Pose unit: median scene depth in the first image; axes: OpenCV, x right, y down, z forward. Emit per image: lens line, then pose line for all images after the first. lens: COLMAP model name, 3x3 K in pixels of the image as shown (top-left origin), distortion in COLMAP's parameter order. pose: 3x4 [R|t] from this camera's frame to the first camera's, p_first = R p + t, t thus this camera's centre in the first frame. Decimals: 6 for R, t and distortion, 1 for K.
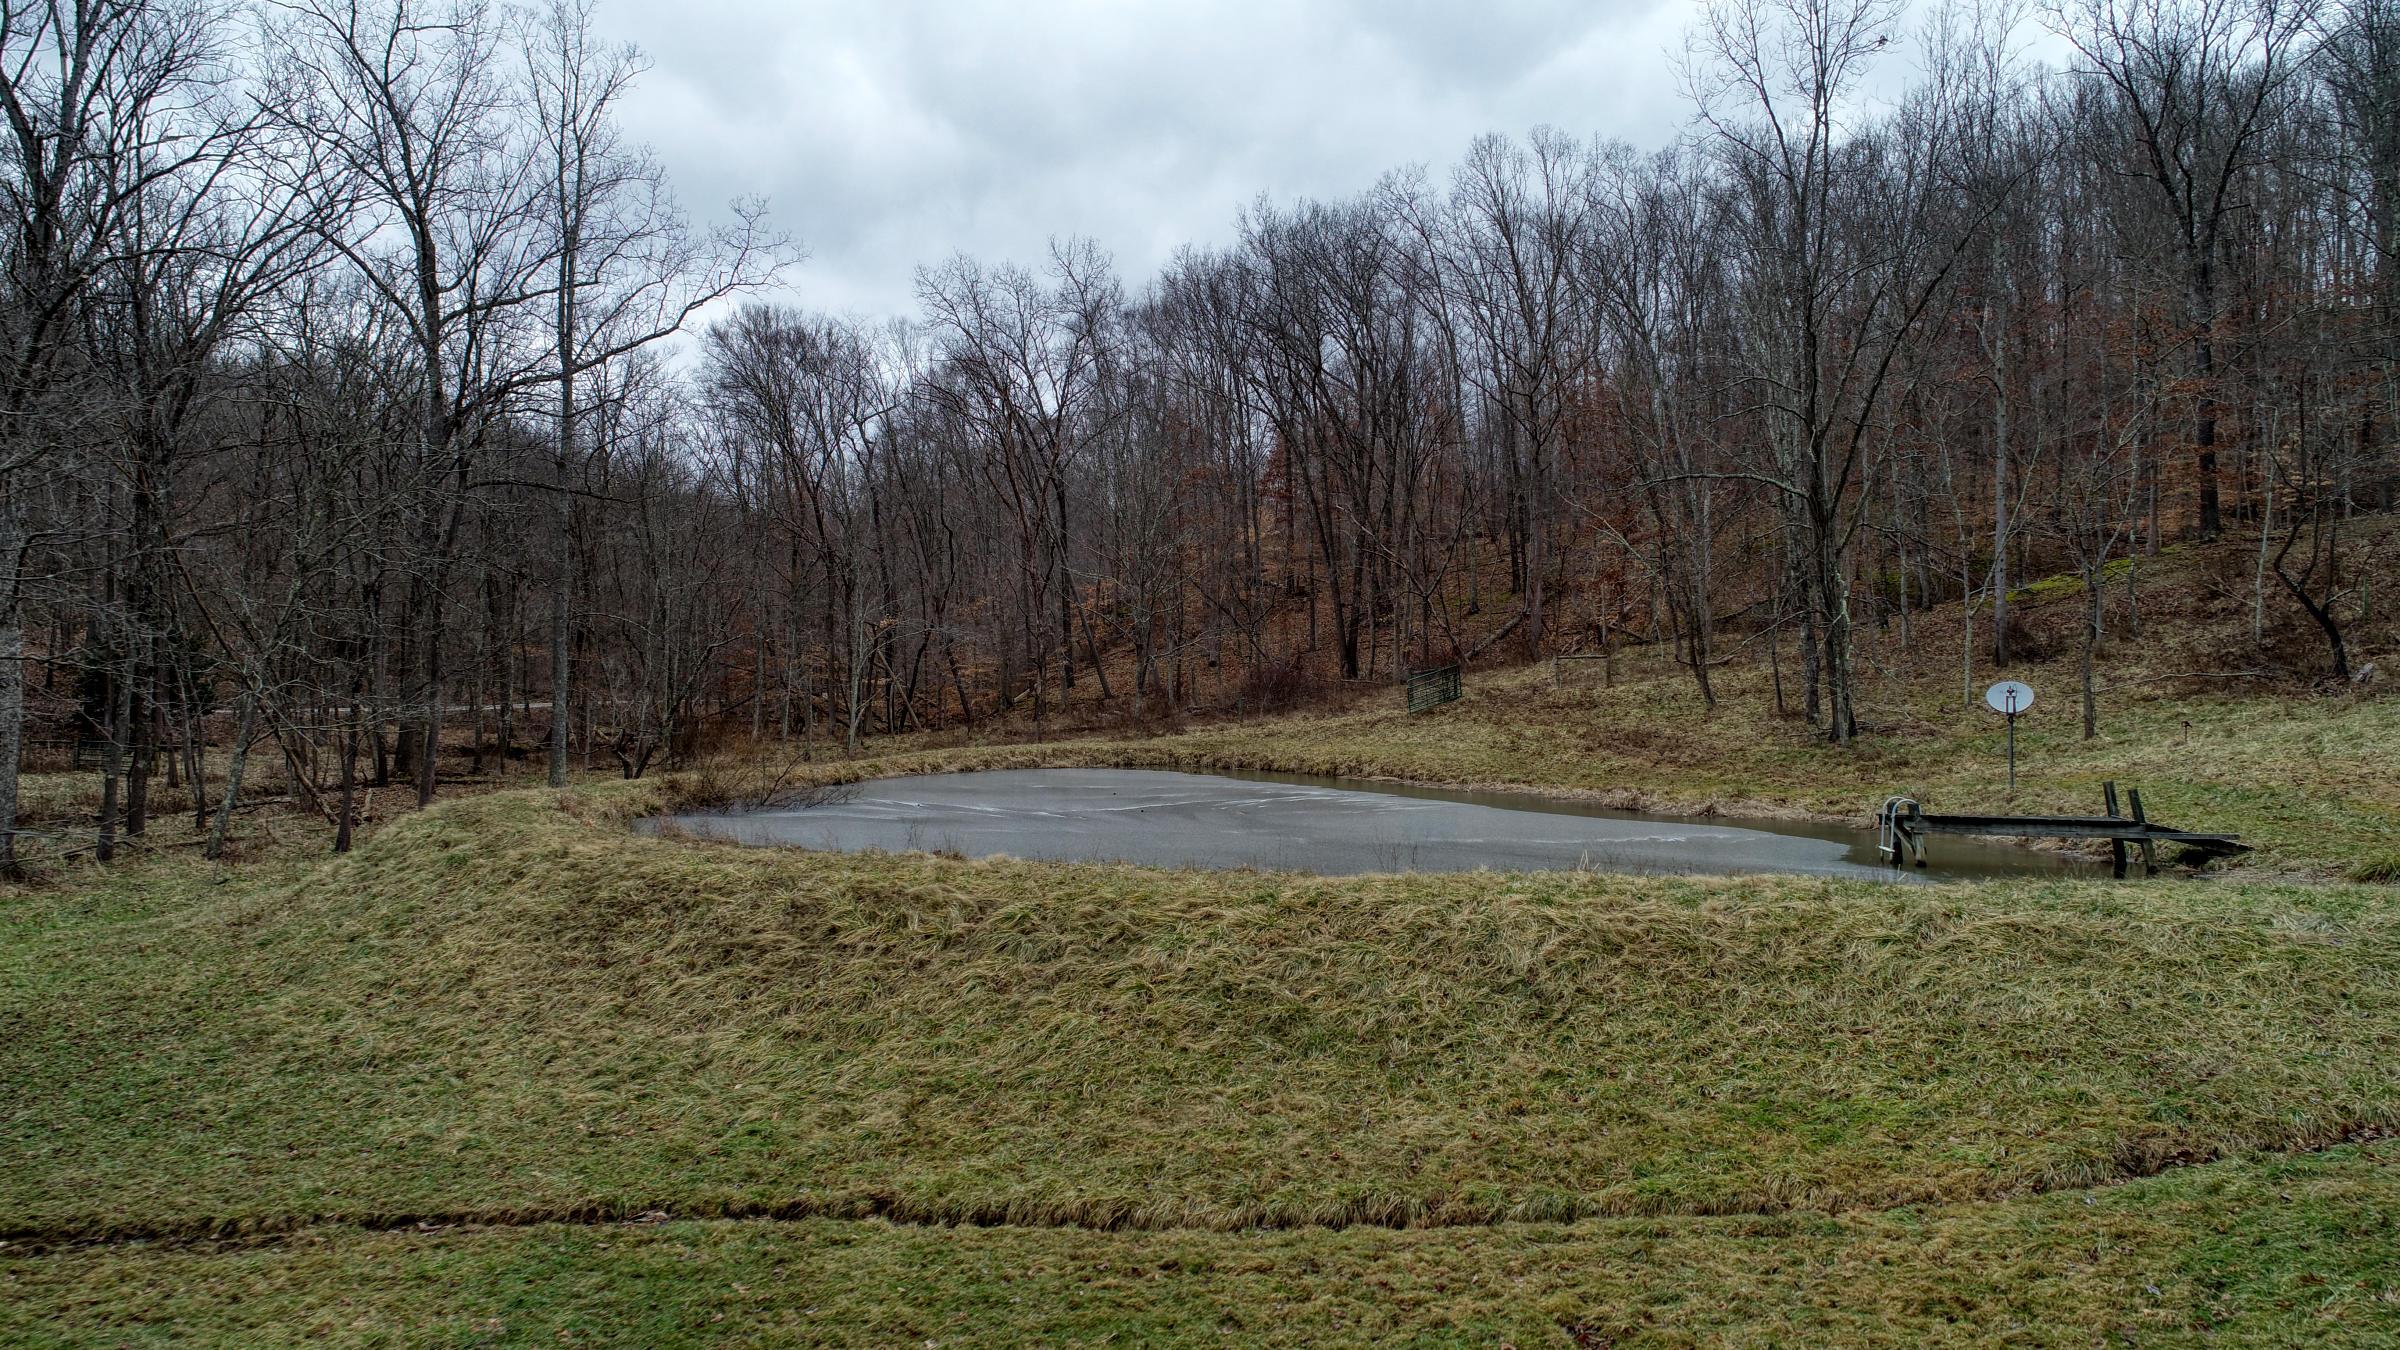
lens RADIAL K [[1602.2, 0, 1202.5], [0, 1602.2, 680.1], [0, 0, 1]] dist [-0.001059, 0.000576]
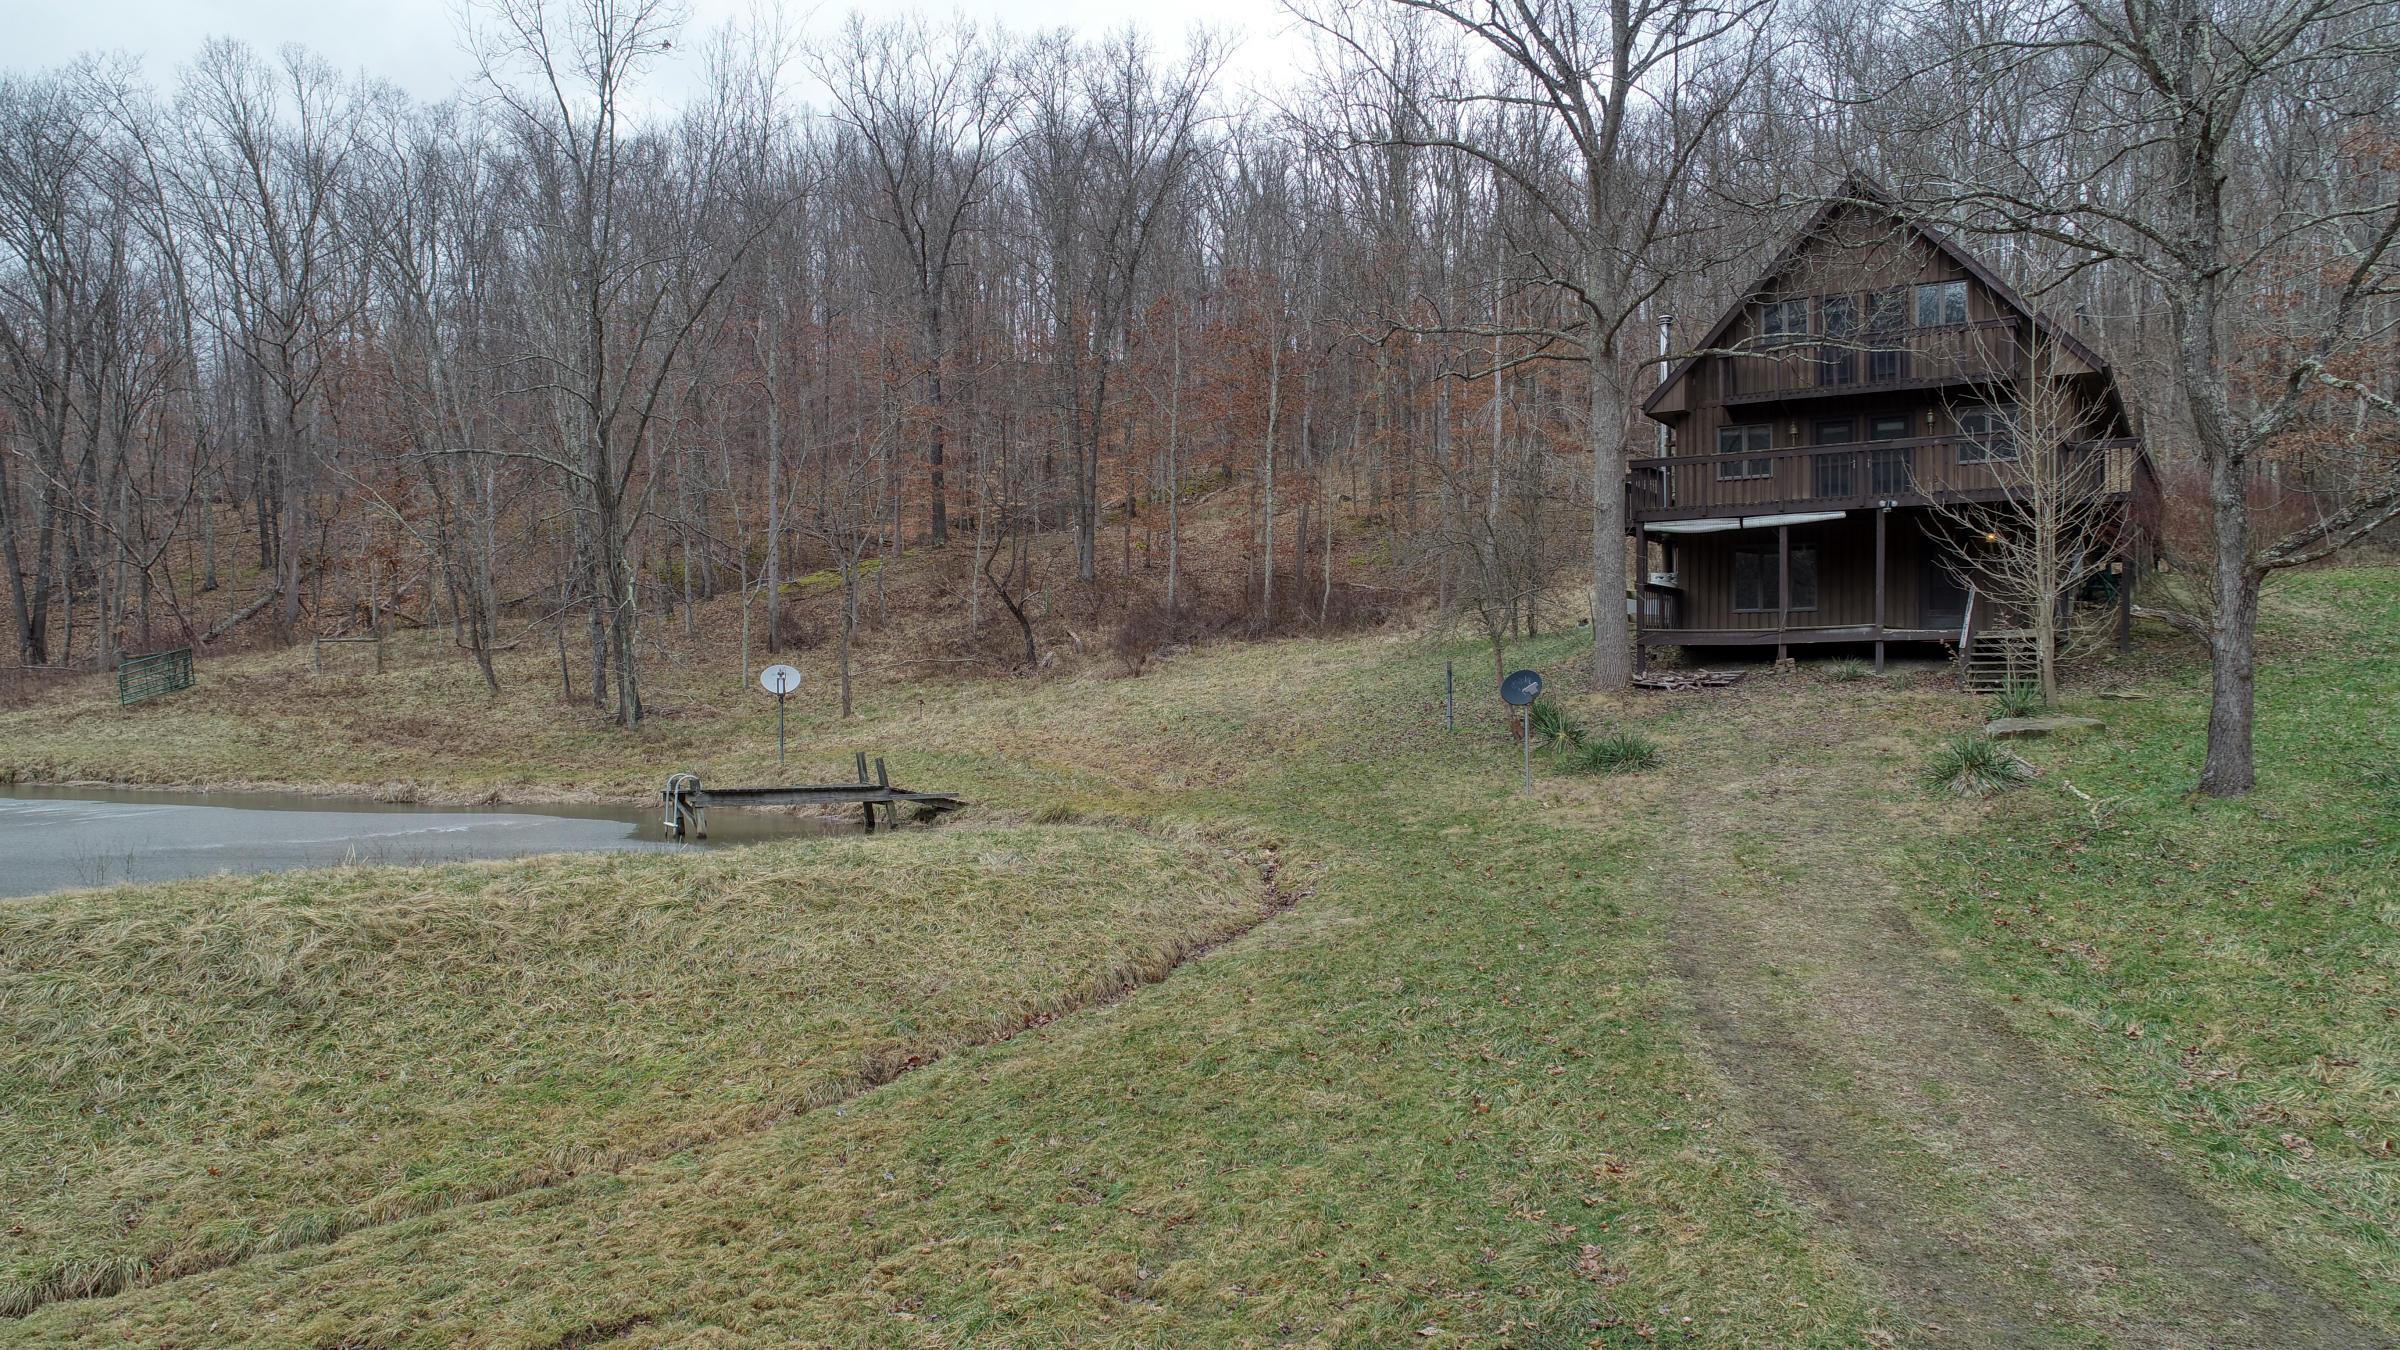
lens RADIAL K [[1602.2, 0, 1196.9], [0, 1602.2, 684.4], [0, 0, 1]] dist [-0.001059, 0.000576]
pose [[0.752286, -0.007138, 0.658799, -0.000254], [0.000710, 0.999950, 0.010023, 0.002424], [-0.658837, -0.007072, 0.752253, -0.003906]]
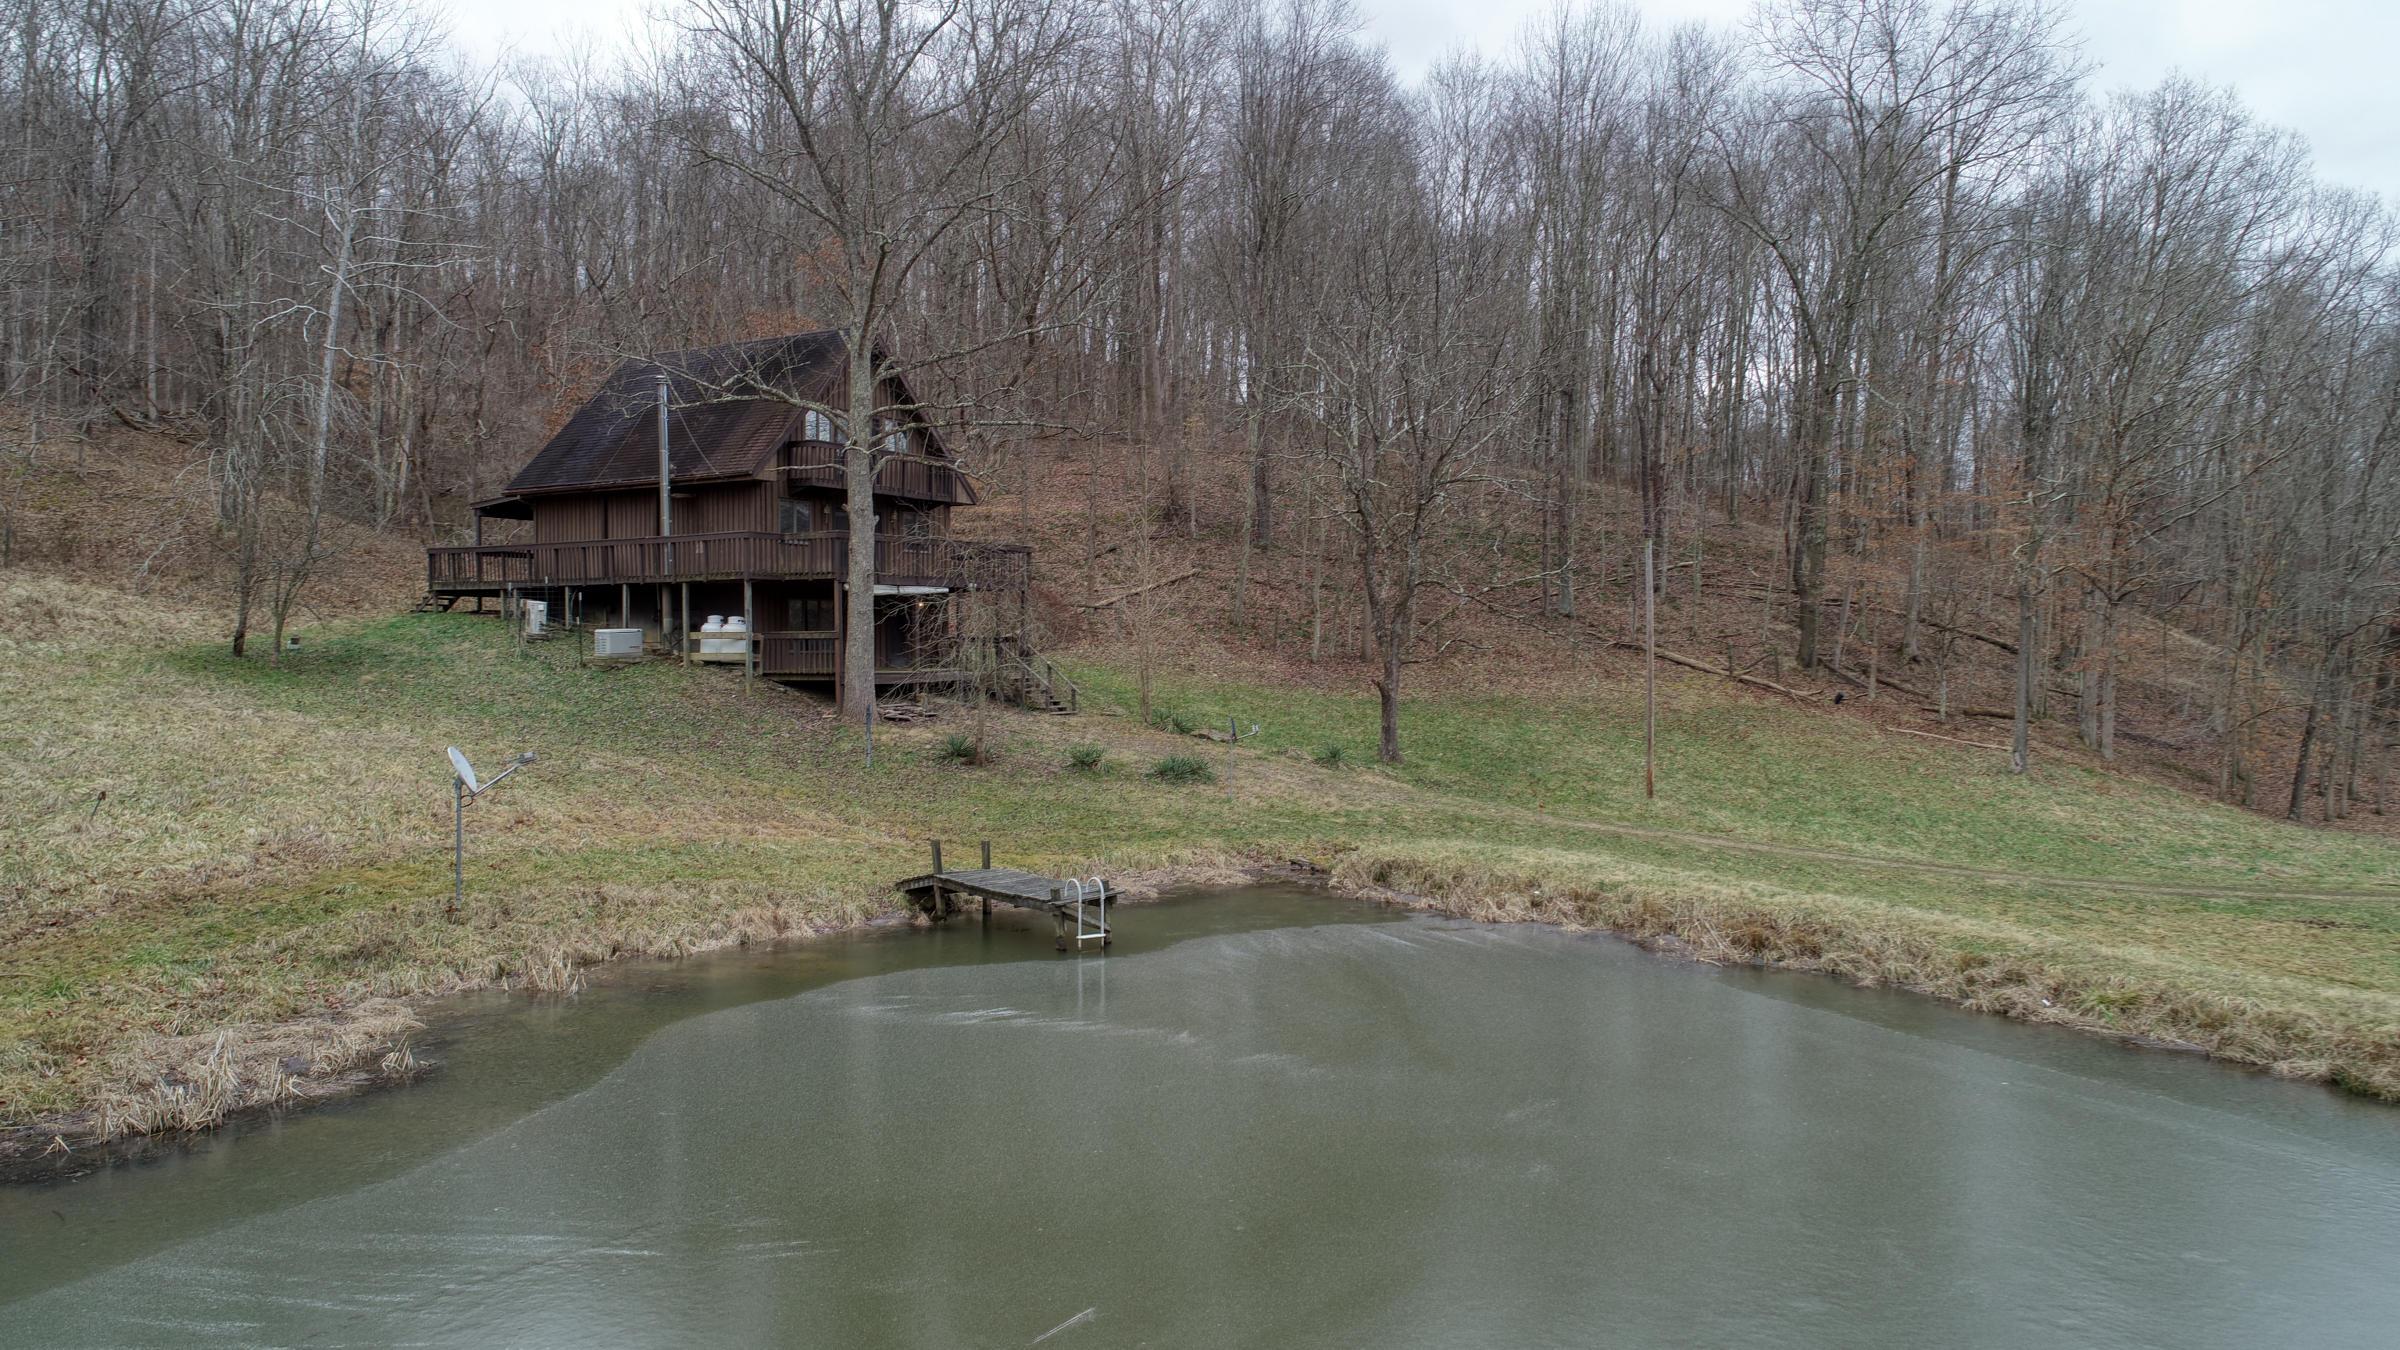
lens RADIAL K [[1602.2, 0, 1199.8], [0, 1602.2, 680.9], [0, 0, 1]] dist [-0.001059, 0.000576]
pose [[-0.674936, -0.027141, 0.737377, -0.151454], [-0.014676, 0.999619, 0.023361, -0.032974], [-0.737730, 0.004946, -0.675078, 0.856161]]
